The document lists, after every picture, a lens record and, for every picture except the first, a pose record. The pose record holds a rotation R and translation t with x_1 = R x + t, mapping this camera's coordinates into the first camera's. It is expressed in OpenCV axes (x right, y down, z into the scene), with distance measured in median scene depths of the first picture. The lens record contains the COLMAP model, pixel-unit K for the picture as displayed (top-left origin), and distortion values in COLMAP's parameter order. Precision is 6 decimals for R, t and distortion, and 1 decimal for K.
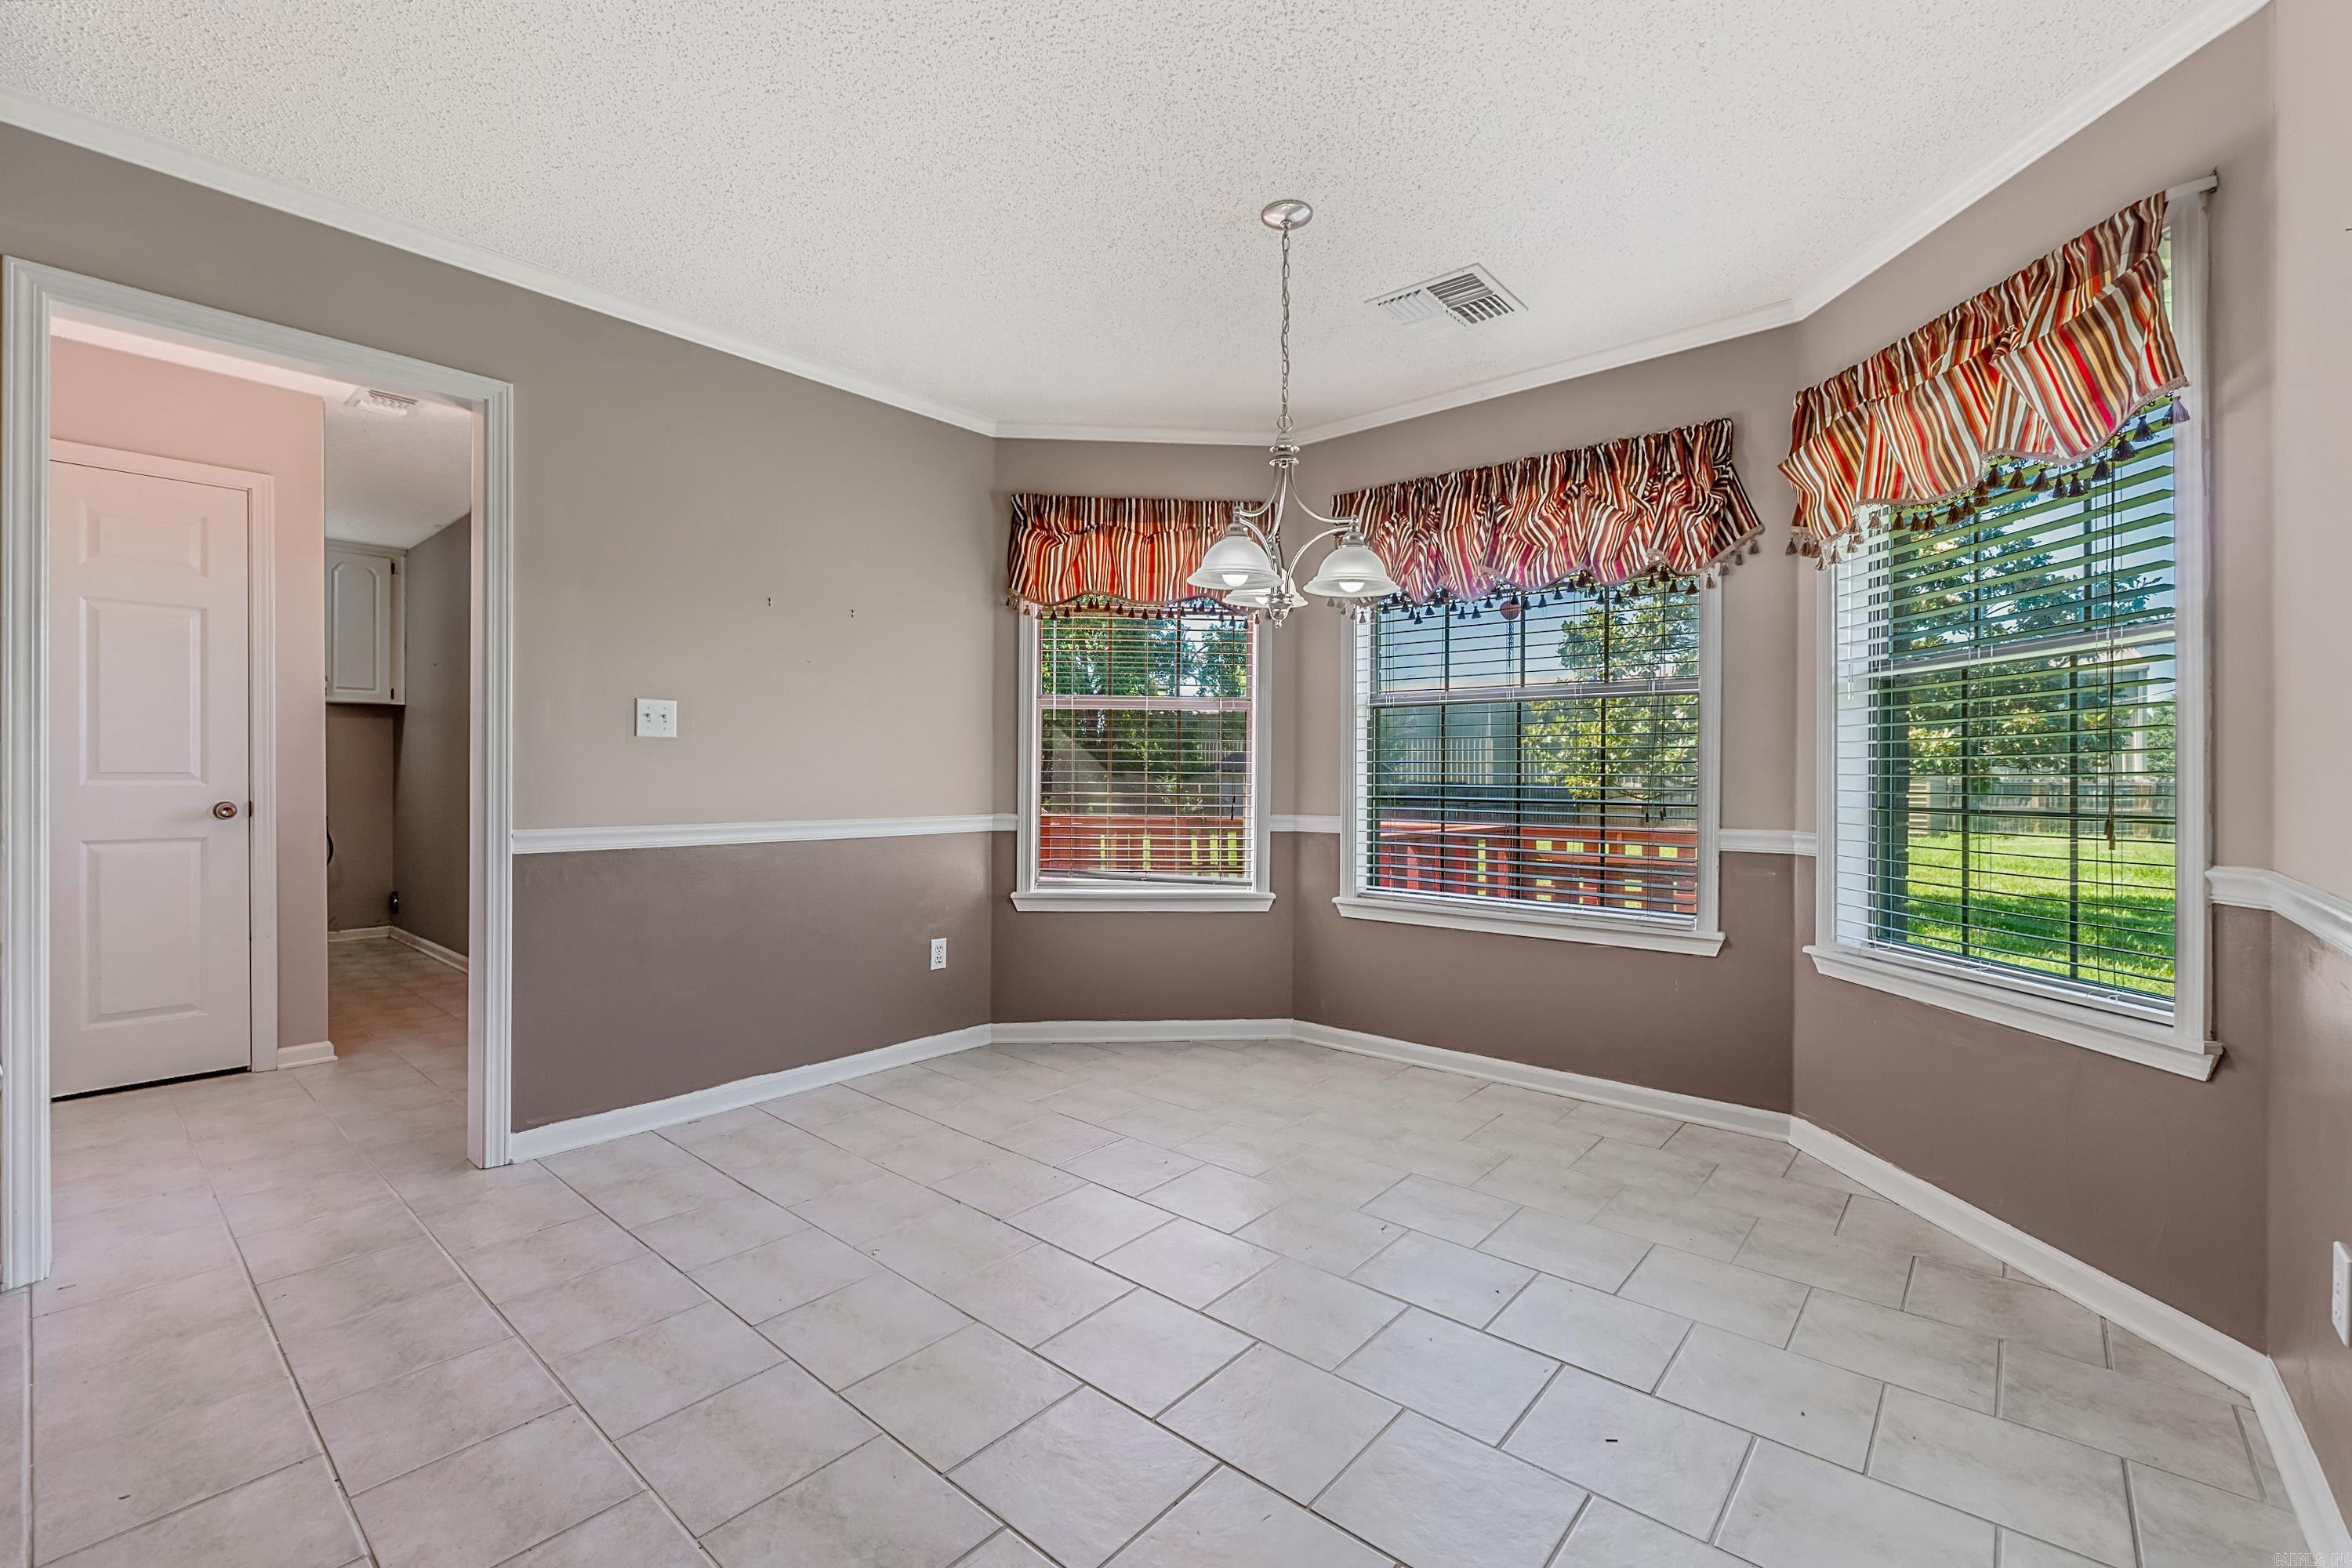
lens RADIAL K [[994.8, 0, 1184.4], [0, 994.8, 782.6], [0, 0, 1]] dist [-0.001679, -0.001720]
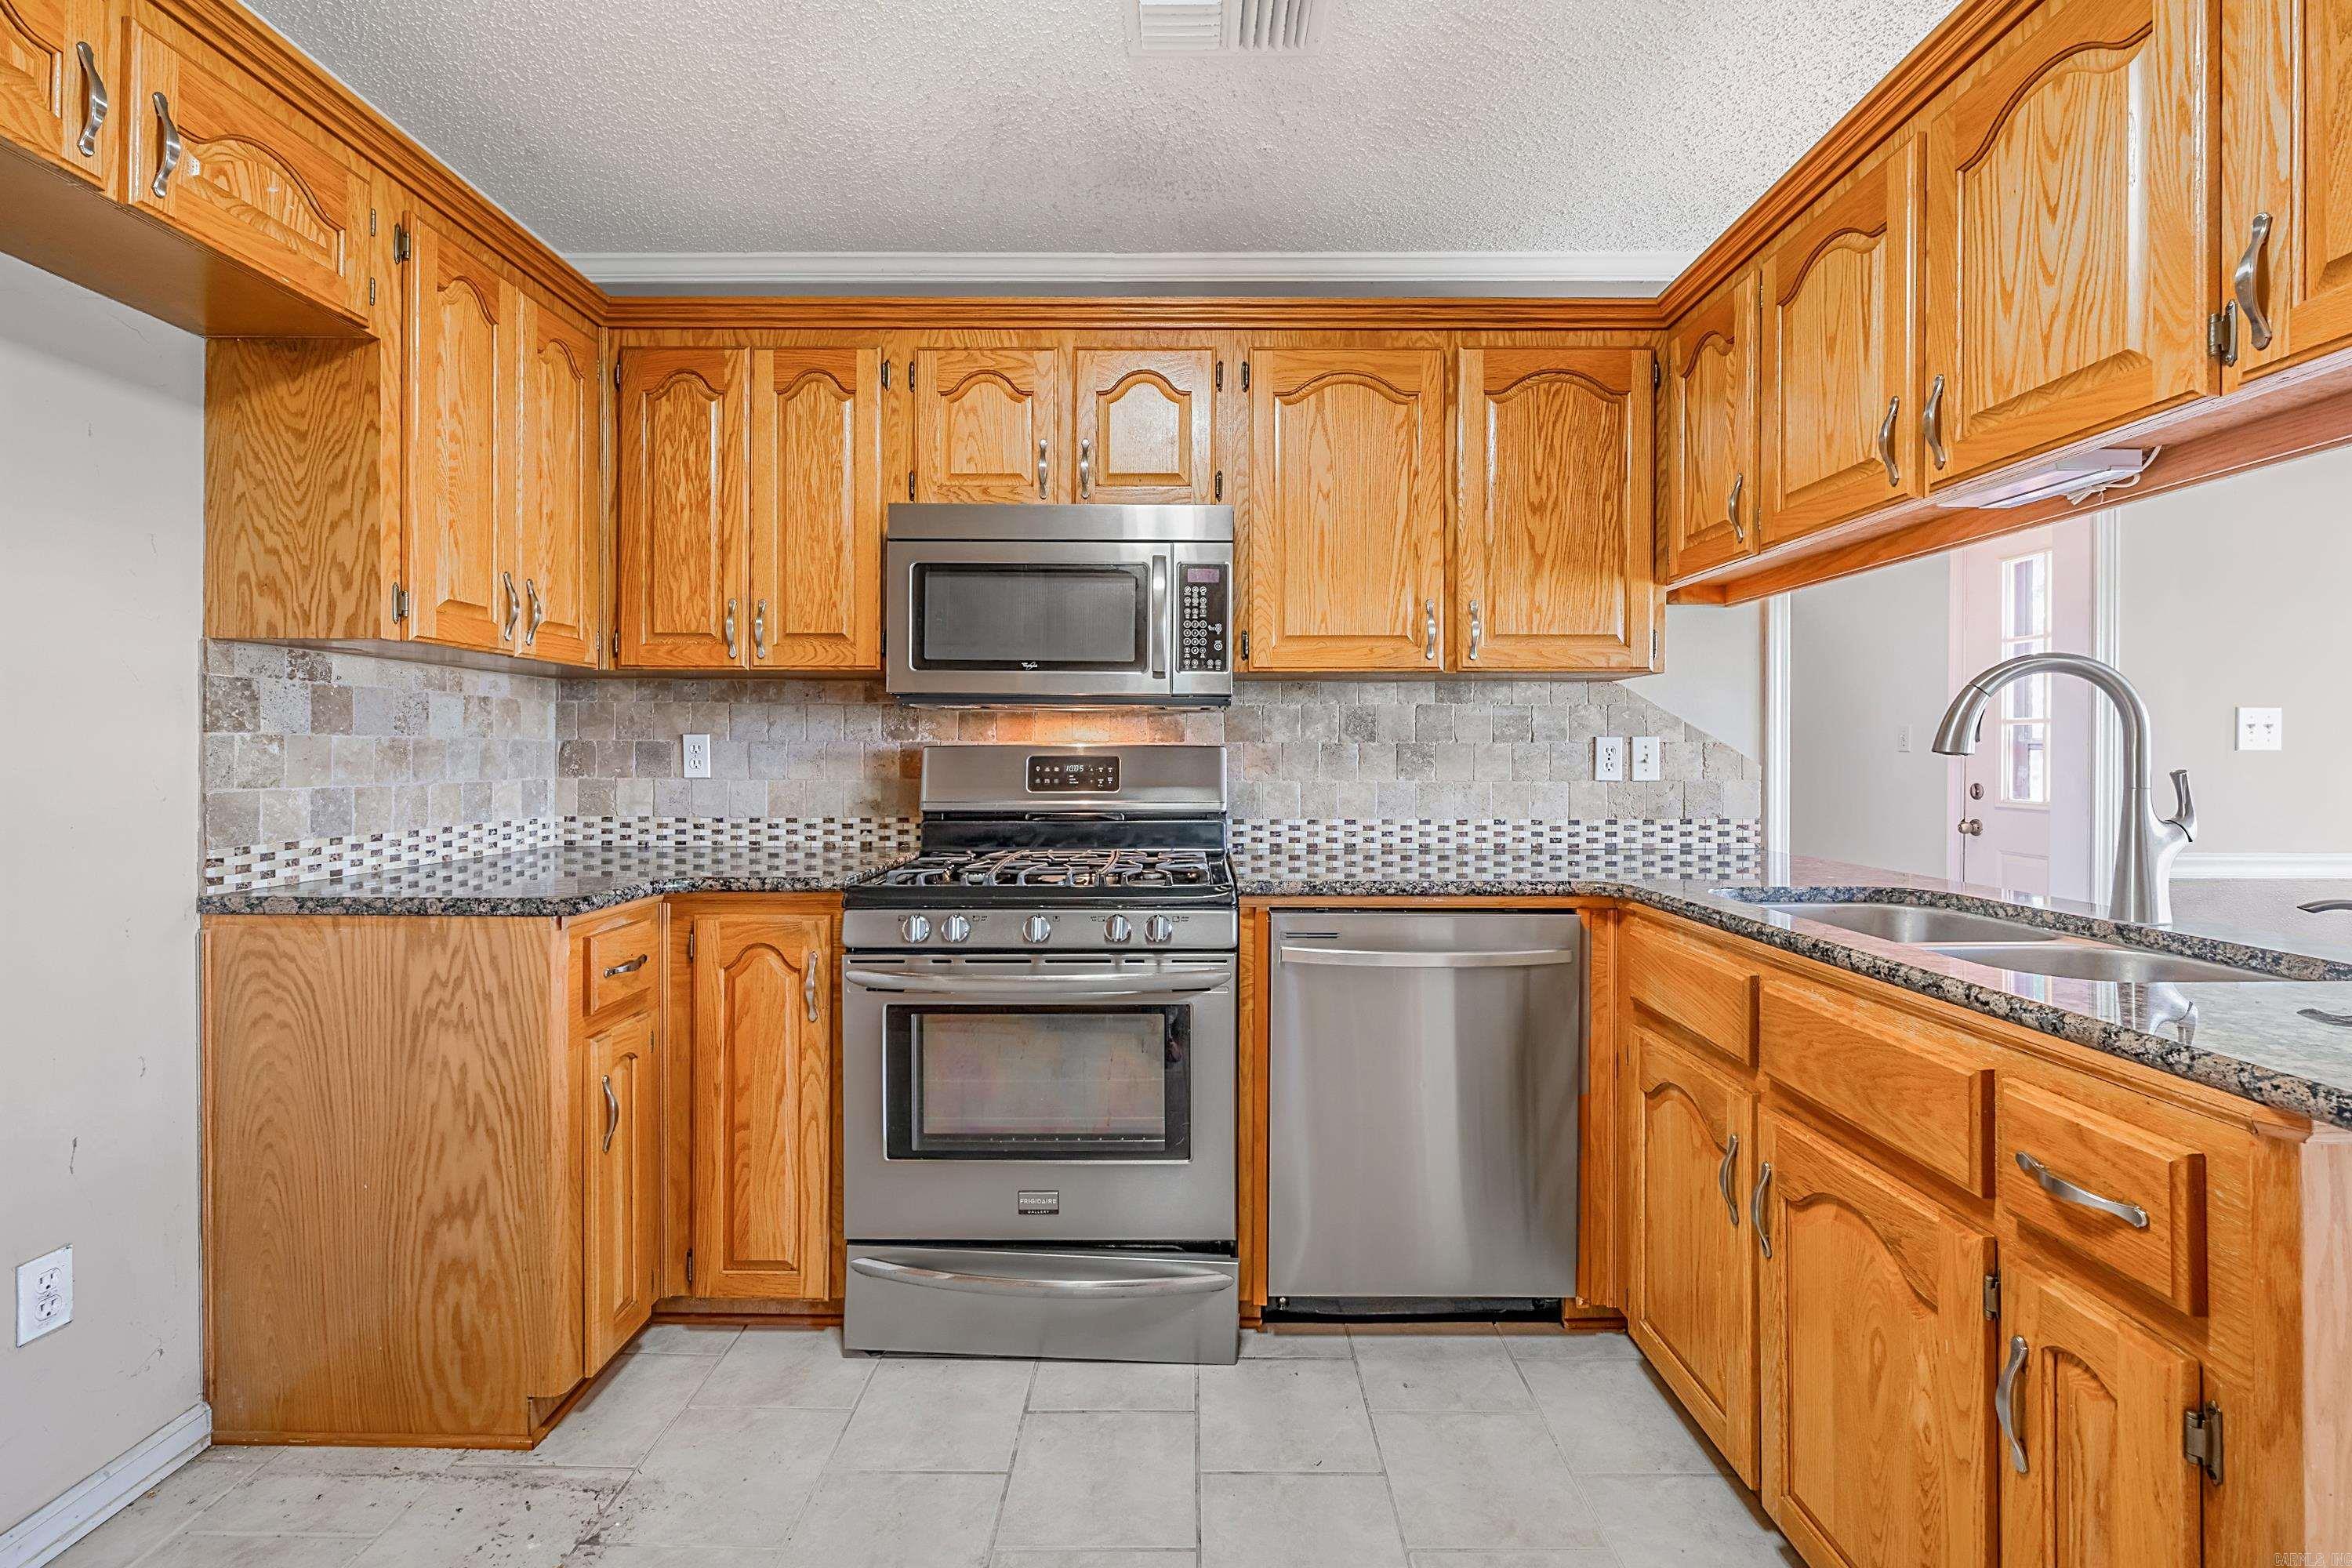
lens RADIAL K [[994.8, 0, 1184.0], [0, 994.8, 758.1], [0, 0, 1]] dist [-0.001679, -0.001720]
pose [[0.638440, 0.000311, -0.769671, -0.485844], [-0.004354, 0.999985, -0.003208, -0.033678], [0.769659, 0.005399, 0.638432, -0.294677]]
